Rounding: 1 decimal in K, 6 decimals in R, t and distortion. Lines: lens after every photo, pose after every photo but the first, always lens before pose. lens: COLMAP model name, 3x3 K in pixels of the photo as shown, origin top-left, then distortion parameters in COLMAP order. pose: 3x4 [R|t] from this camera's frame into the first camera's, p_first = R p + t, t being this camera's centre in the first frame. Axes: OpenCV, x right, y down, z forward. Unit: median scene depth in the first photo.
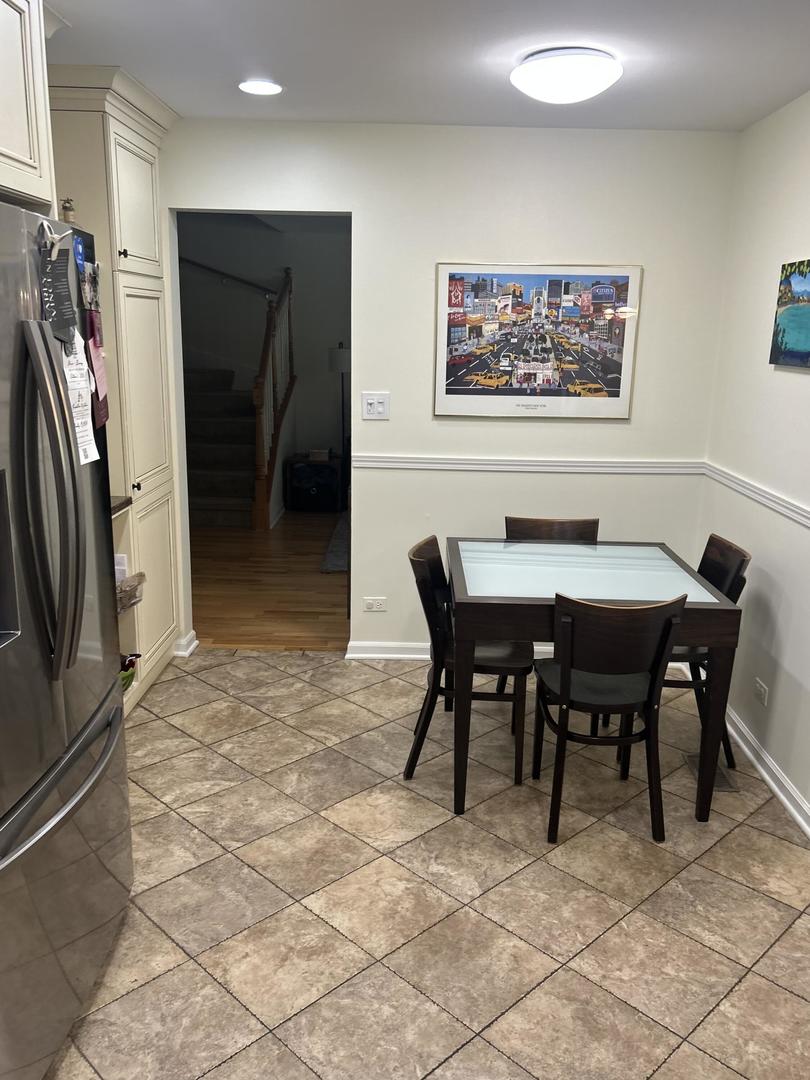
lens RADIAL K [[836.2, 0, 408.1], [0, 836.2, 534.6], [0, 0, 1]] dist [0.033470, -0.001164]
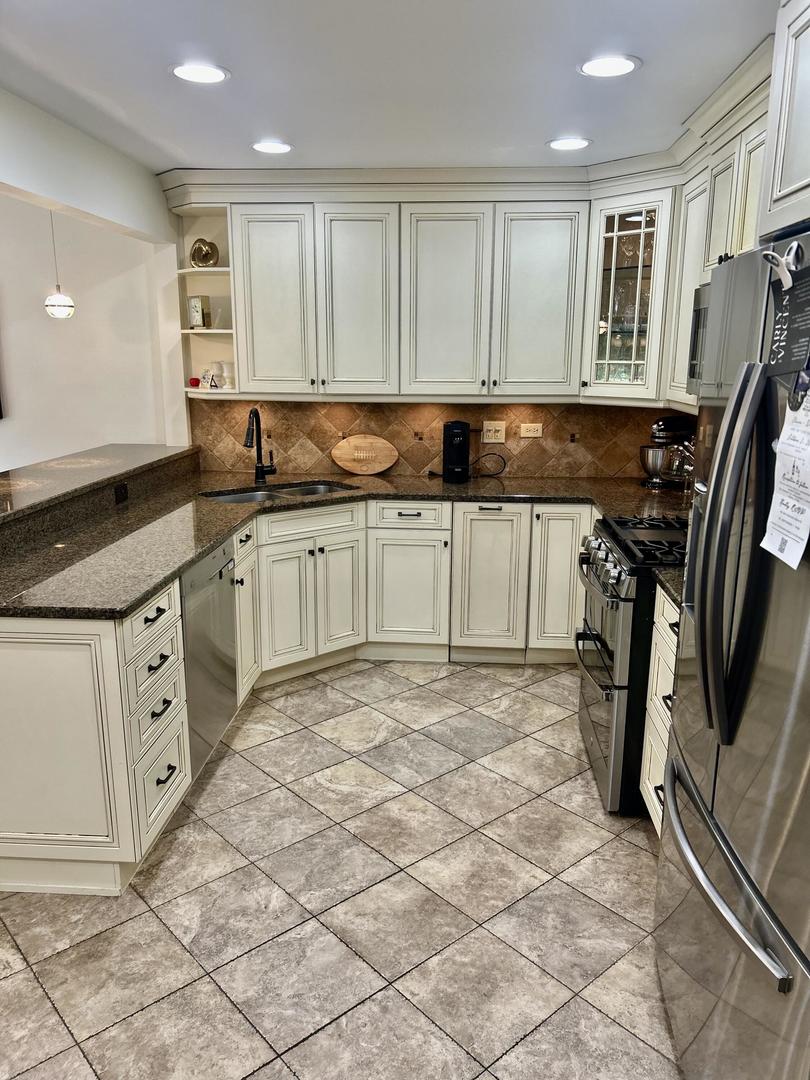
lens RADIAL K [[836.2, 0, 406.7], [0, 836.2, 547.5], [0, 0, 1]] dist [0.033470, -0.001164]
pose [[-0.998055, -0.044661, 0.043495, -0.087552], [-0.020050, 0.890582, 0.454381, -0.413780], [-0.059028, 0.452625, -0.889745, 1.651521]]
